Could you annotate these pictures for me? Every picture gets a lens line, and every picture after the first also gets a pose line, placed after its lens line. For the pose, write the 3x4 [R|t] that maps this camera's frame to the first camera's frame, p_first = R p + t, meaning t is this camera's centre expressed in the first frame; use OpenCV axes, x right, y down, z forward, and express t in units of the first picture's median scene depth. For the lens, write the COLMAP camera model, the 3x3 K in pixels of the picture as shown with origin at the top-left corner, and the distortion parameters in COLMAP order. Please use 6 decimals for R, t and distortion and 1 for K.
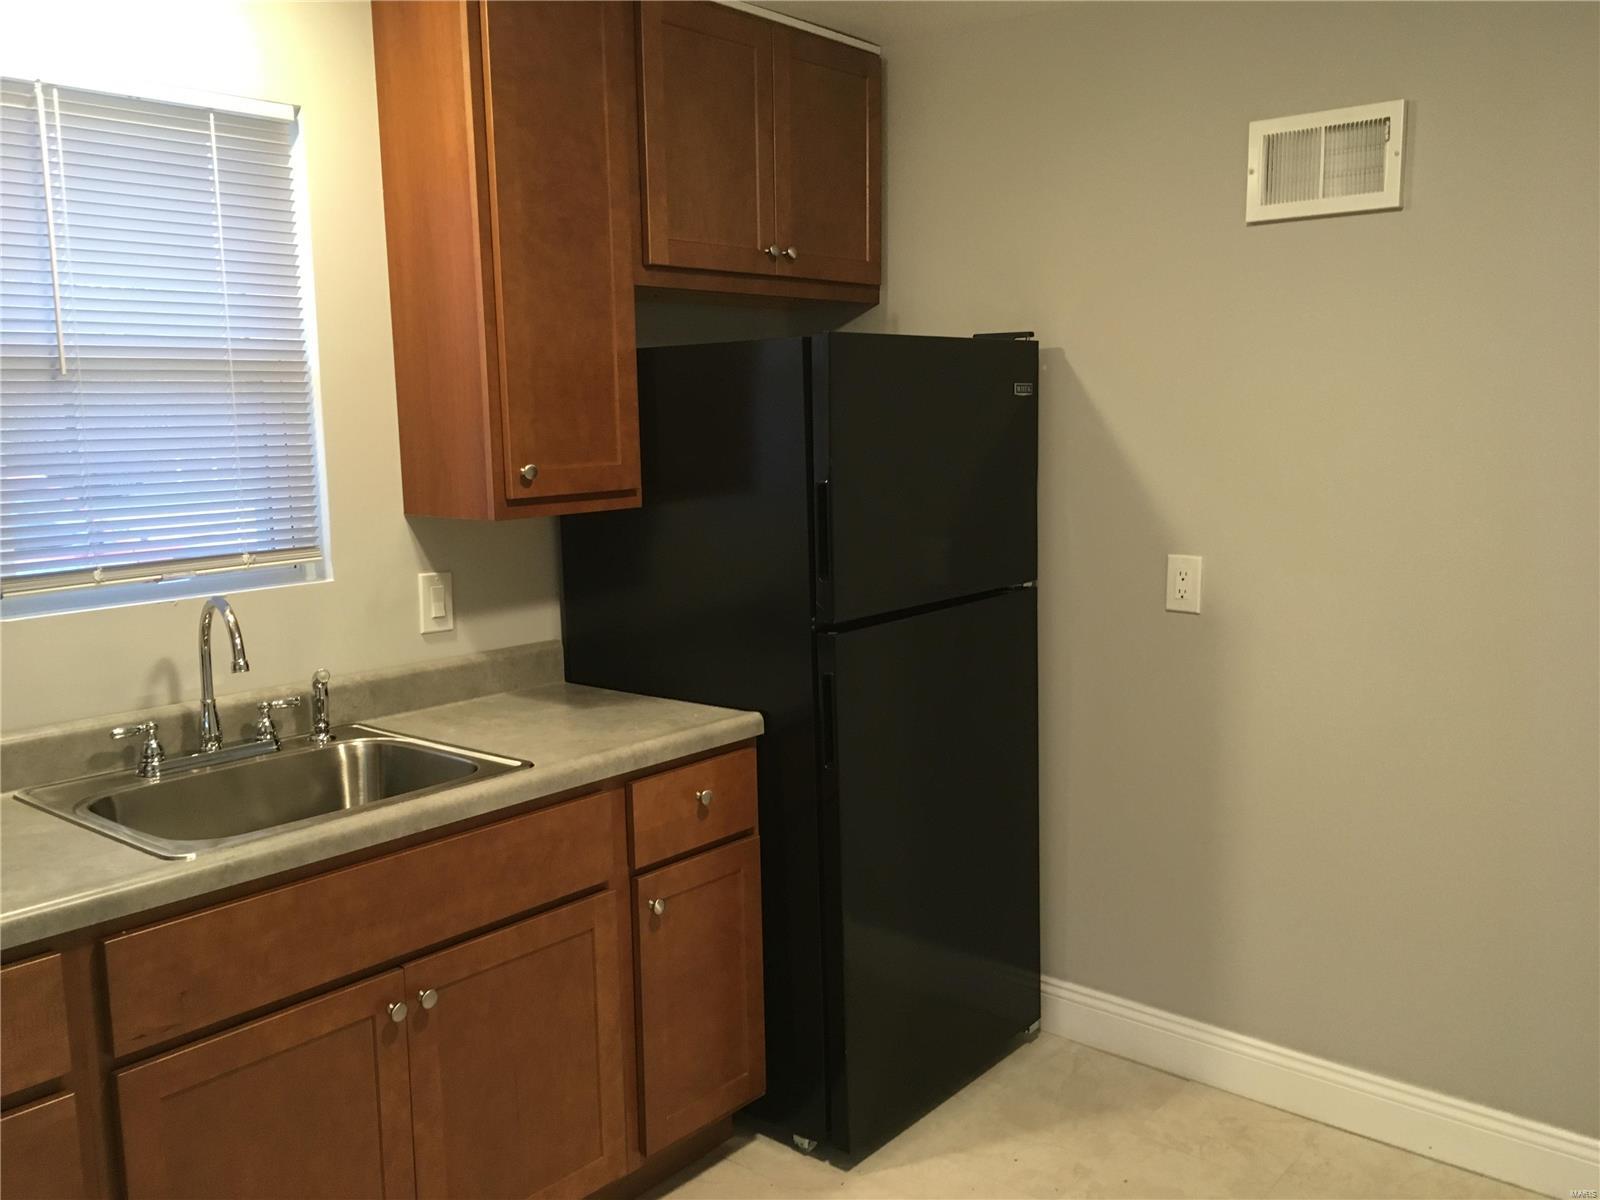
lens RADIAL K [[1349.4, 0, 800.5], [0, 1349.4, 606.2], [0, 0, 1]] dist [0.059997, -0.084618]
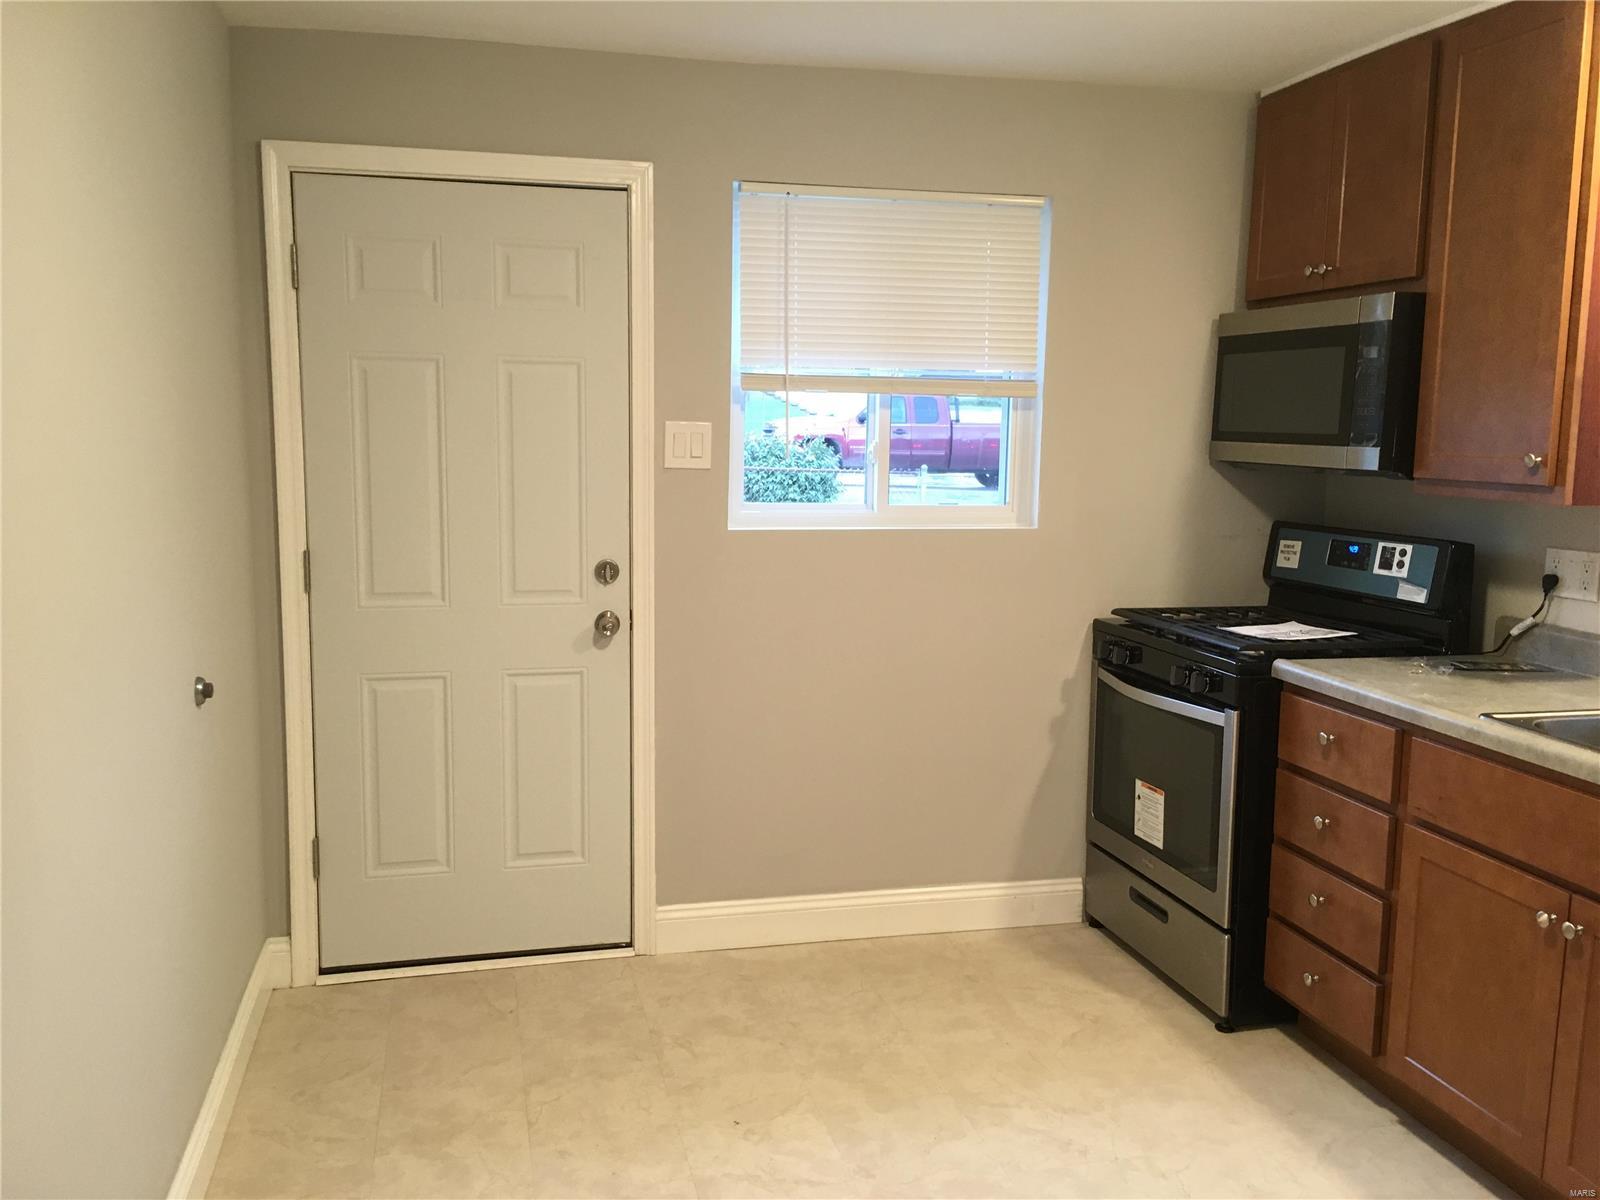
lens RADIAL K [[1349.4, 0, 797.6], [0, 1349.4, 597.9], [0, 0, 1]] dist [0.059997, -0.084618]
pose [[-0.573366, 0.118356, -0.810705, 1.050679], [-0.122537, 0.965992, 0.227691, -0.166137], [0.810084, 0.229892, -0.539364, 1.109895]]
